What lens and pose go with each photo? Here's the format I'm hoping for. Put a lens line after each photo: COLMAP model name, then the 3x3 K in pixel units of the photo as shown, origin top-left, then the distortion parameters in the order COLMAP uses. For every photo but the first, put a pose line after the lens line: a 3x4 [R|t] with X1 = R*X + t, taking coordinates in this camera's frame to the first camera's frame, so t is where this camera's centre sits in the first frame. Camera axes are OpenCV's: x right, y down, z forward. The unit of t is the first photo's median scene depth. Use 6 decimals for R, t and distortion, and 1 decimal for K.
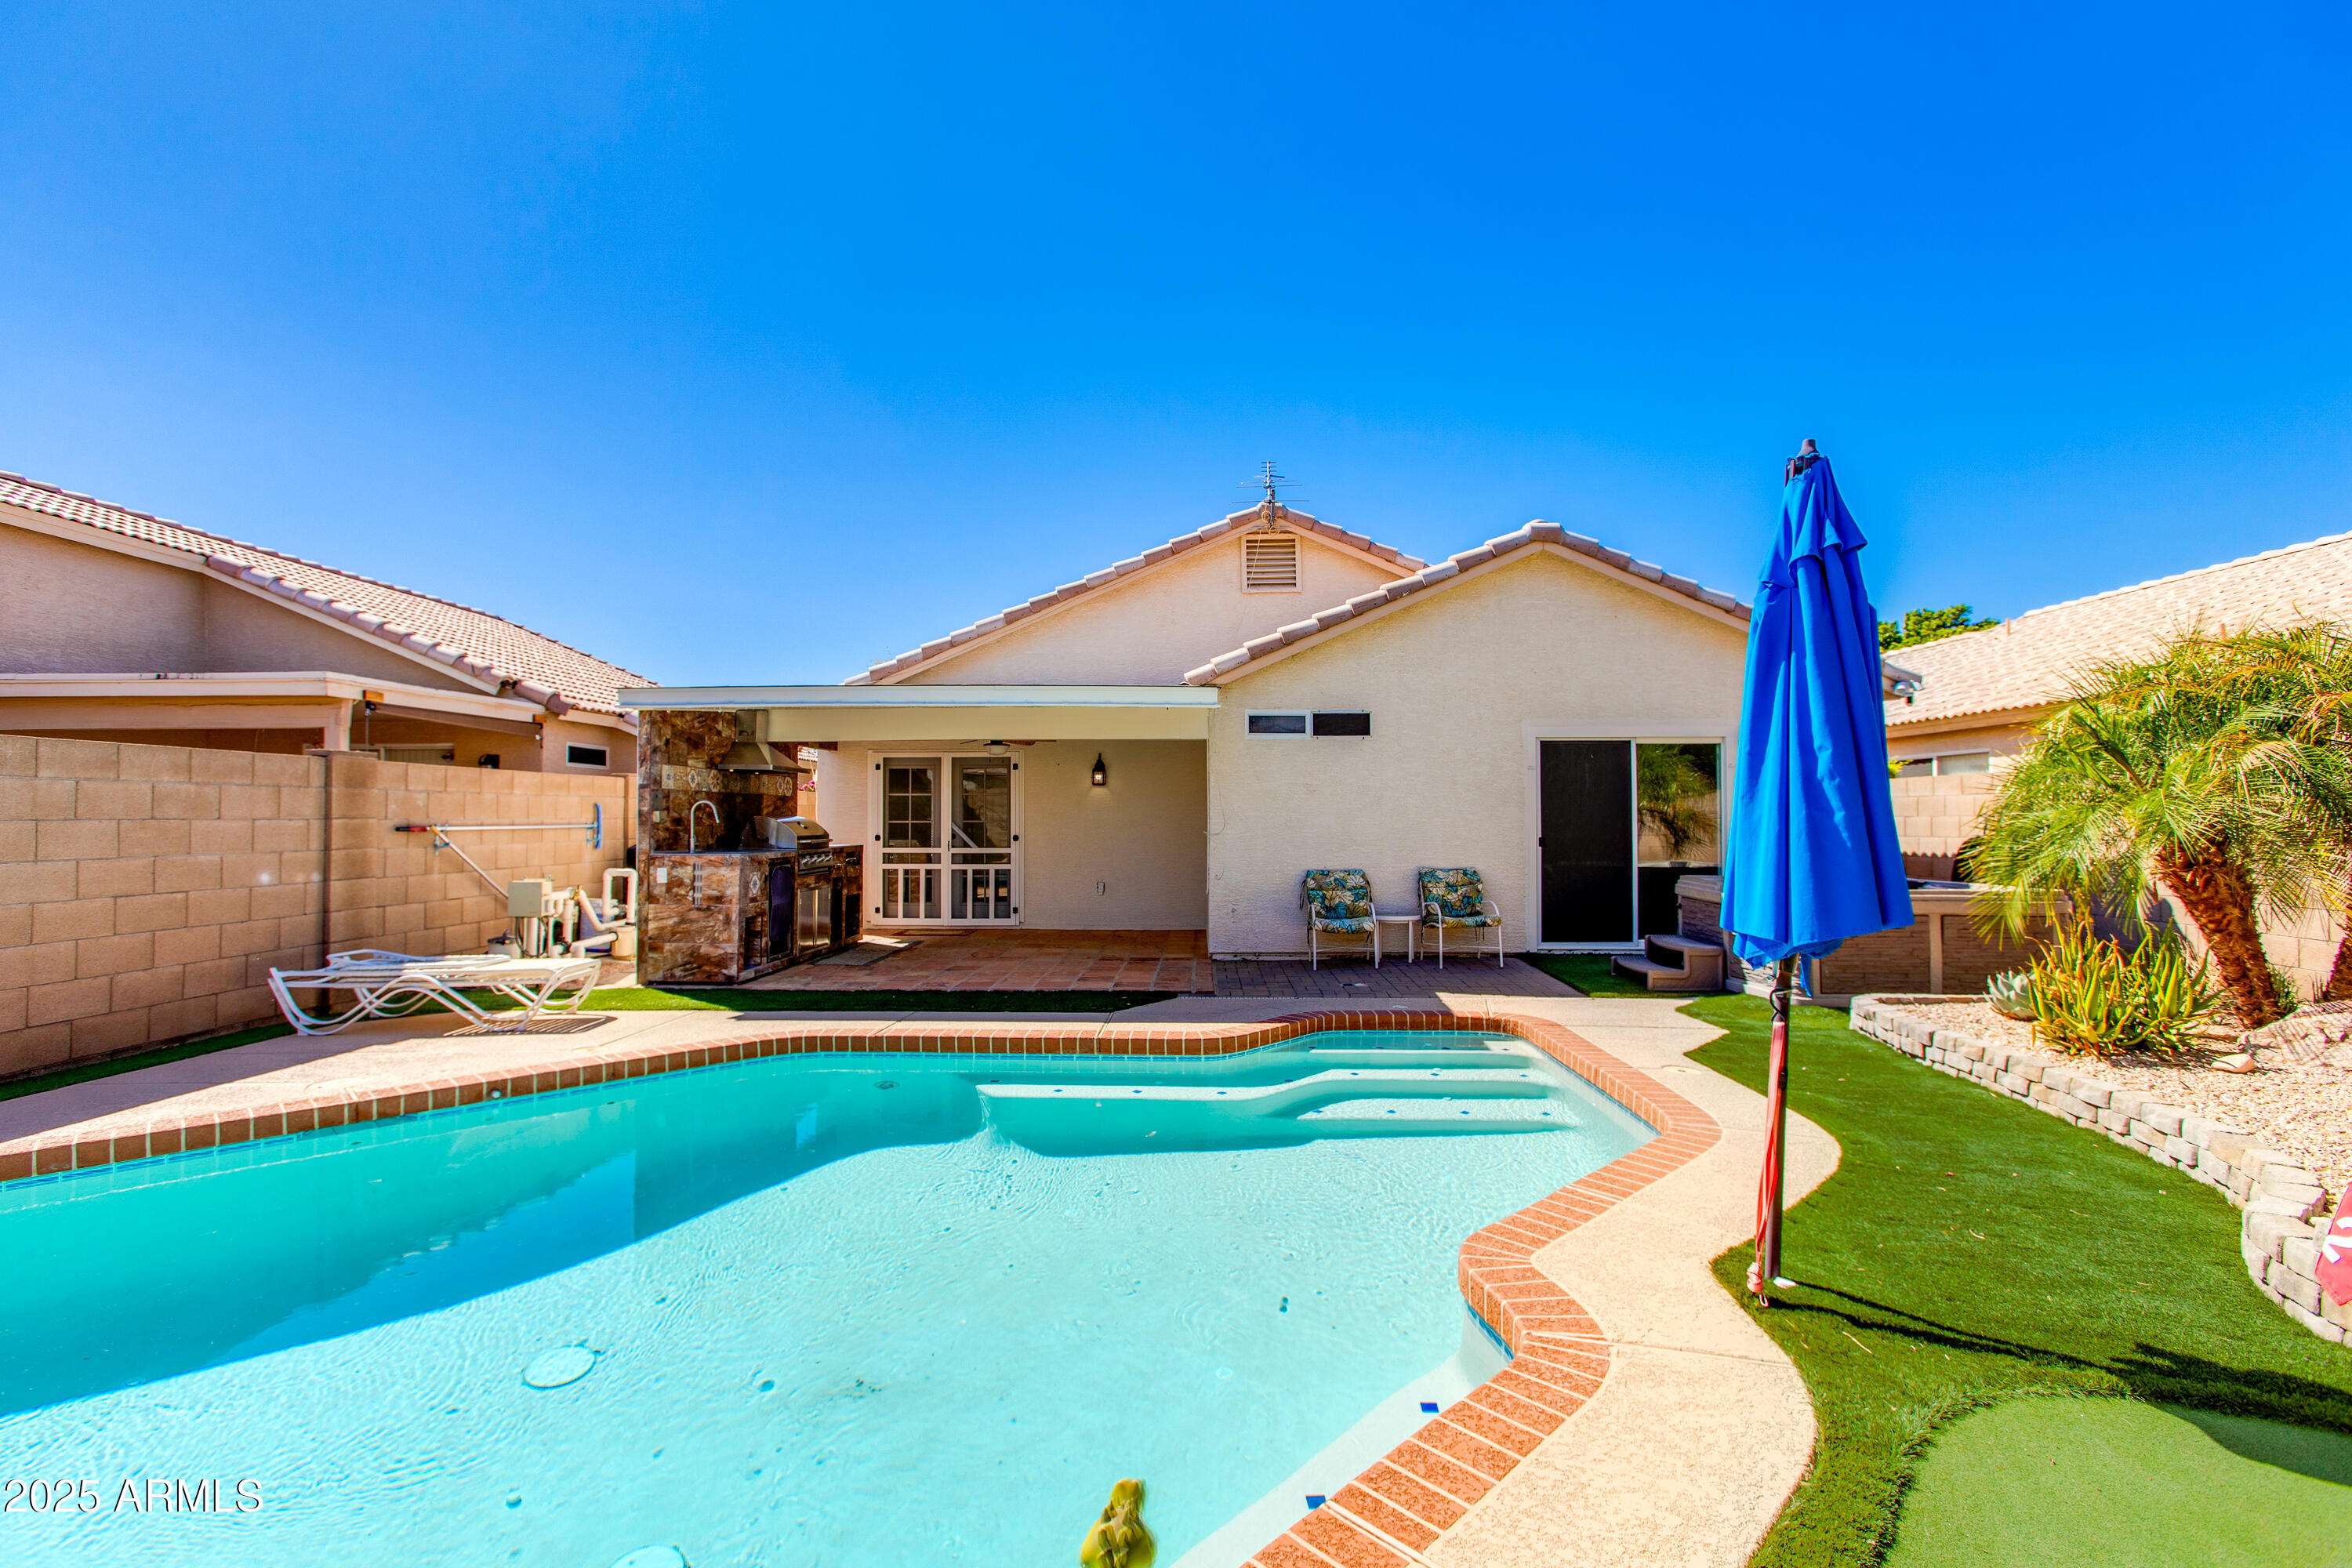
lens RADIAL K [[1052.8, 0, 1146.7], [0, 1052.8, 805.2], [0, 0, 1]] dist [0.003113, 0.001208]
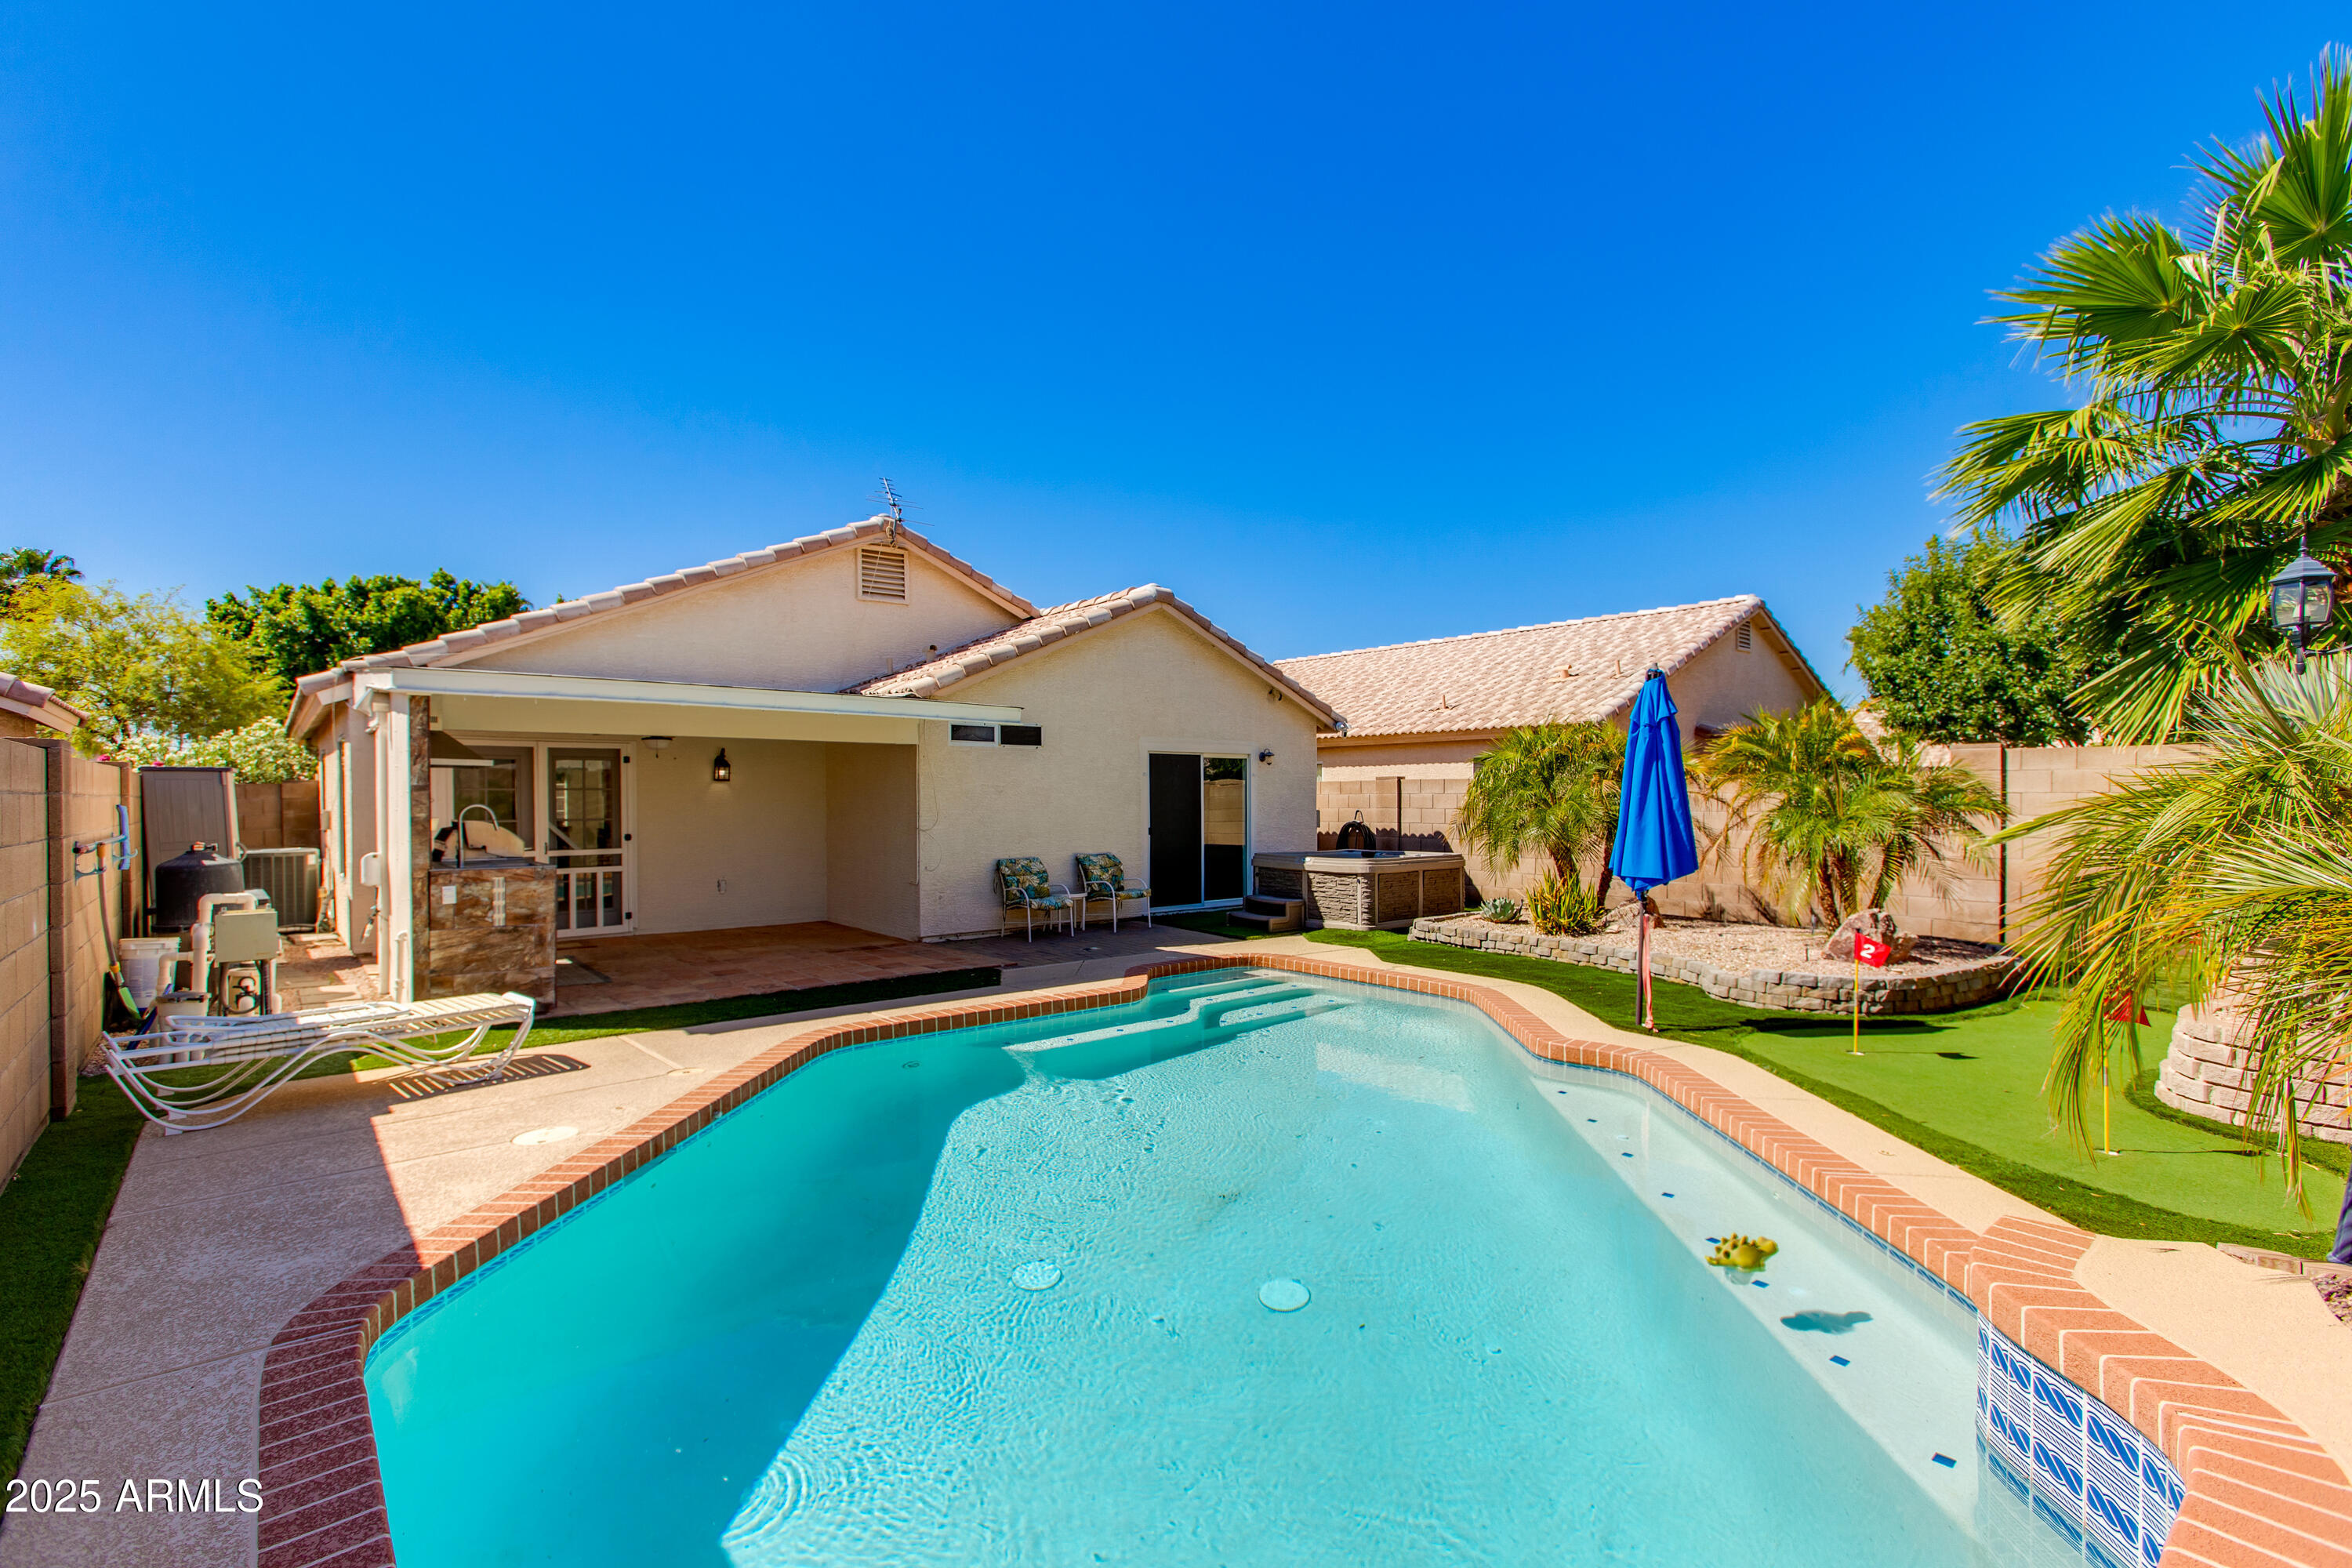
lens RADIAL K [[1104.7, 0, 1146.4], [0, 1104.7, 821.7], [0, 0, 1]] dist [-0.001496, 0.001234]
pose [[0.739197, -0.015311, 0.673315, -0.747570], [-0.007225, 0.999504, 0.030660, -0.026164], [-0.673451, -0.027528, 0.738720, -0.022155]]
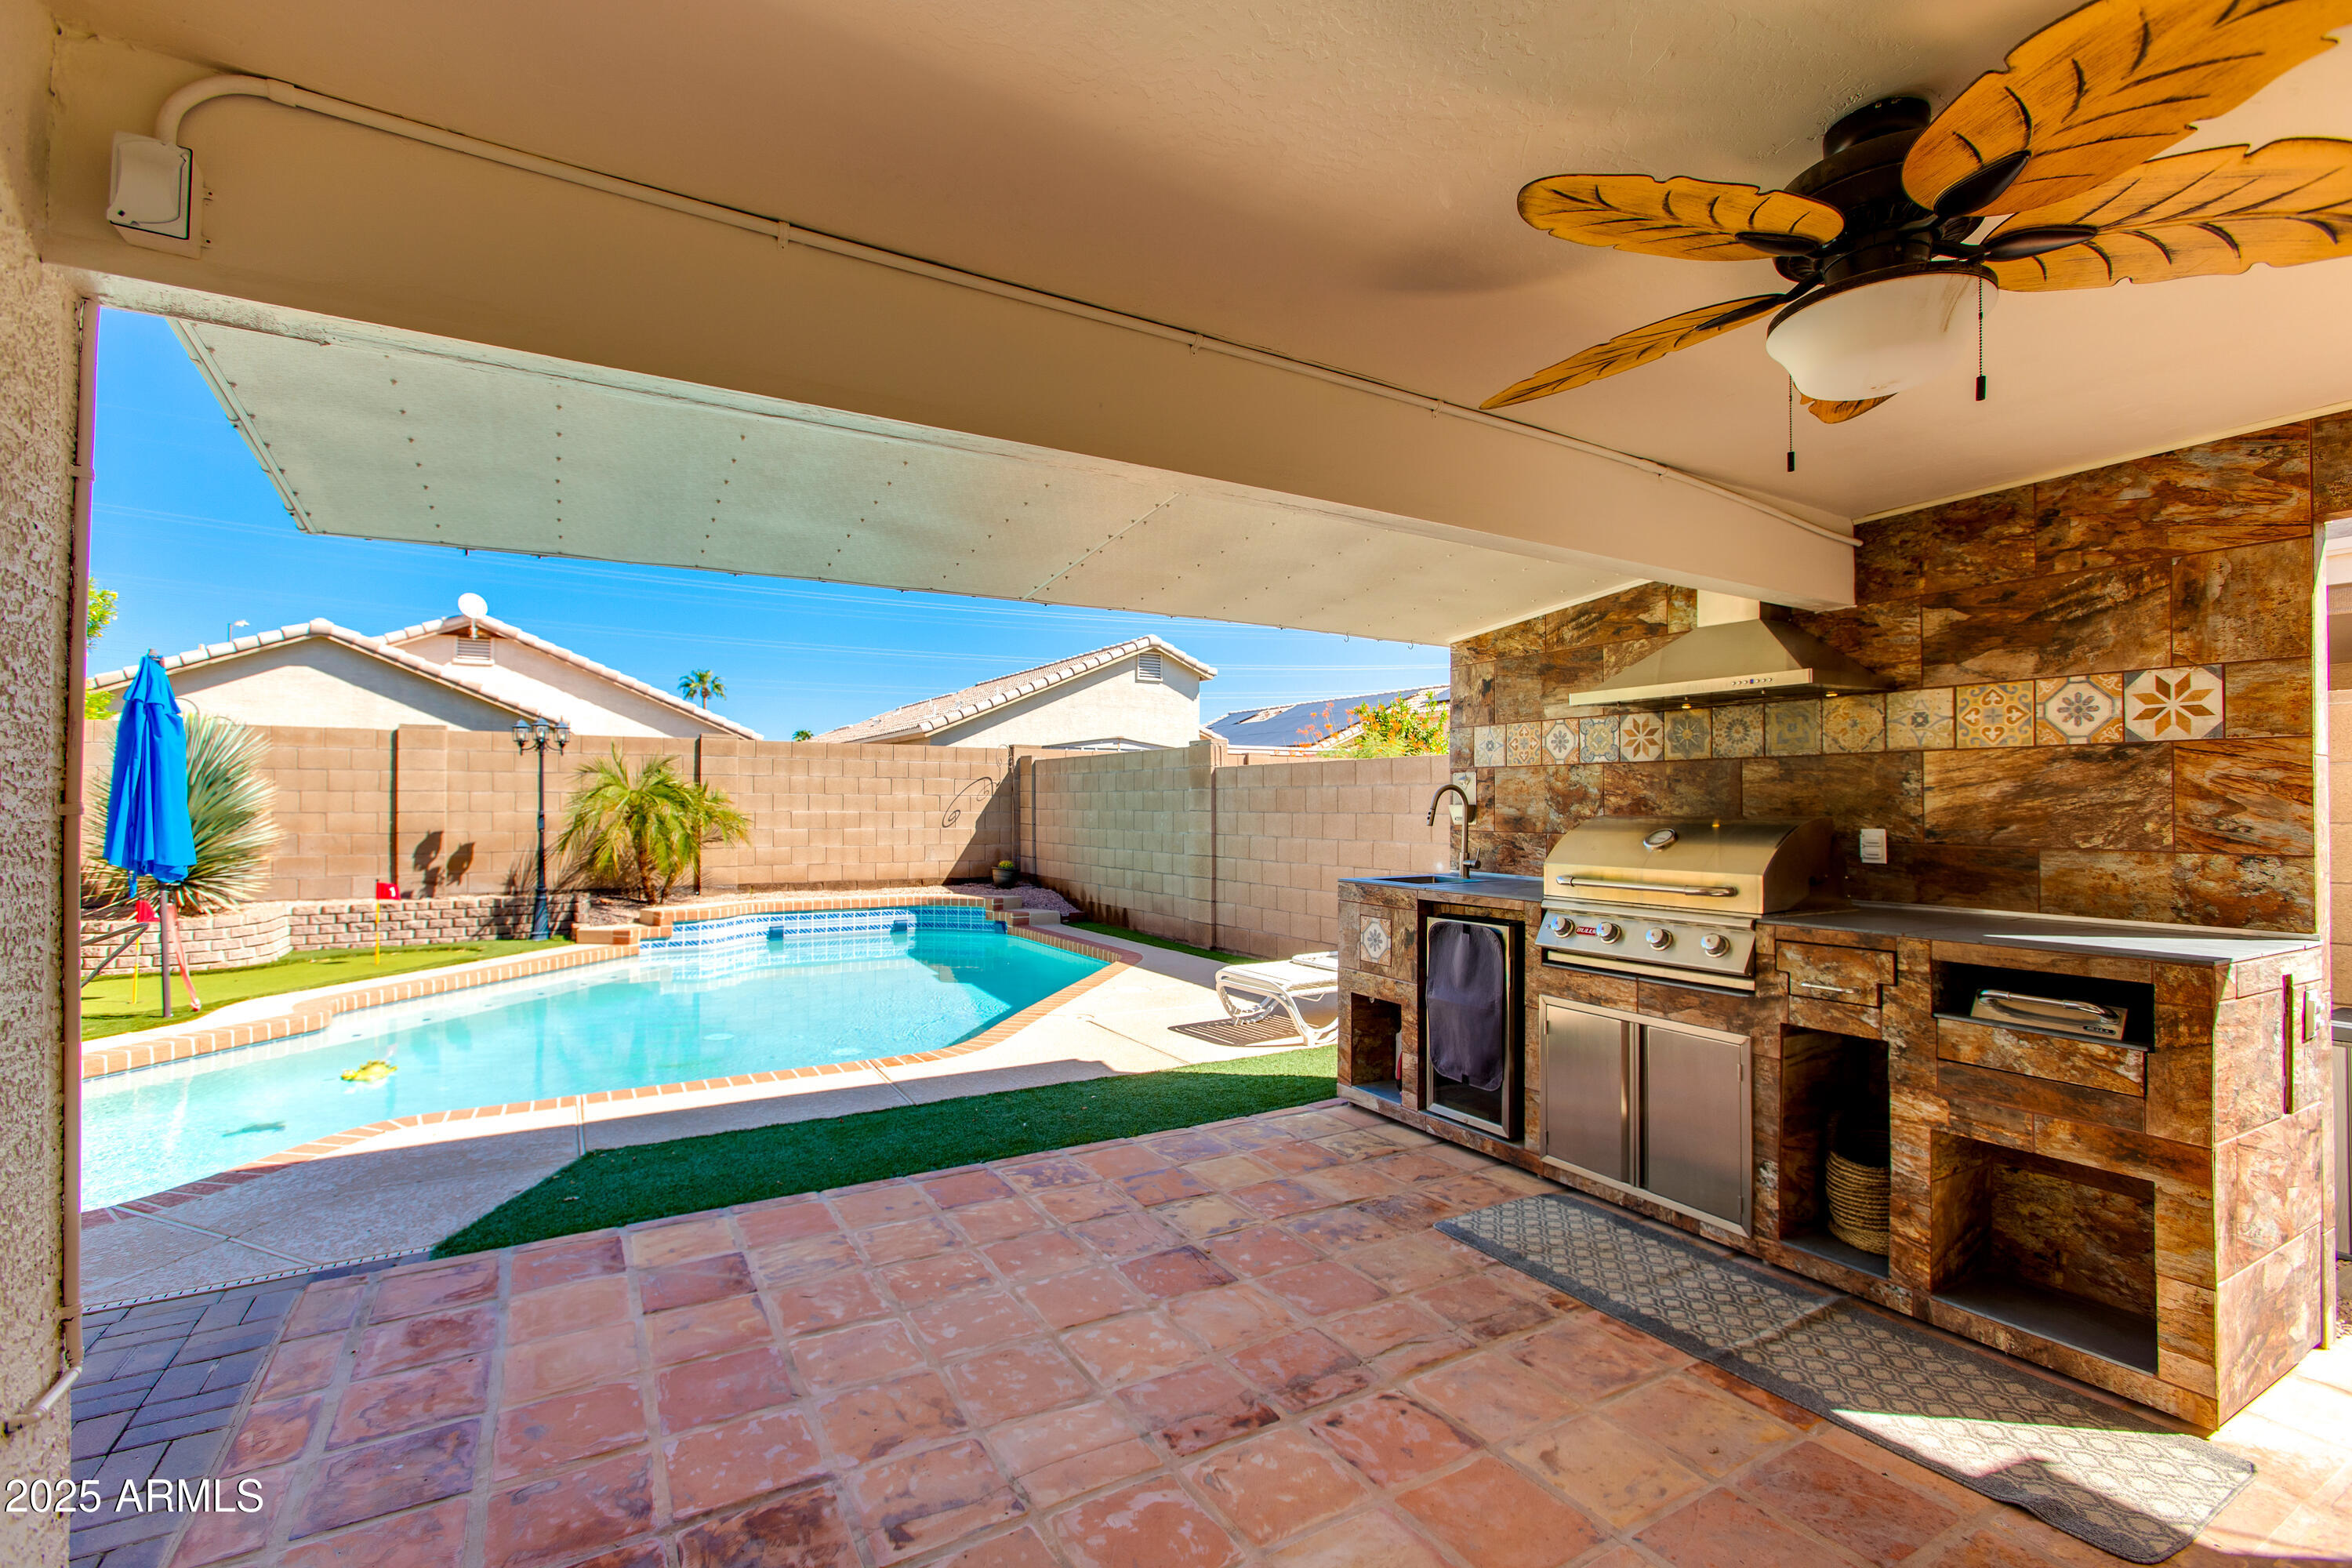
lens RADIAL K [[1049.1, 0, 1170.8], [0, 1049.1, 785.6], [0, 0, 1]] dist [-0.010306, 0.000974]
pose [[-0.834525, -0.009538, -0.550888, 0.014982], [0.007607, 0.999555, -0.028830, 0.012135], [0.550918, -0.028250, -0.834081, 1.653930]]
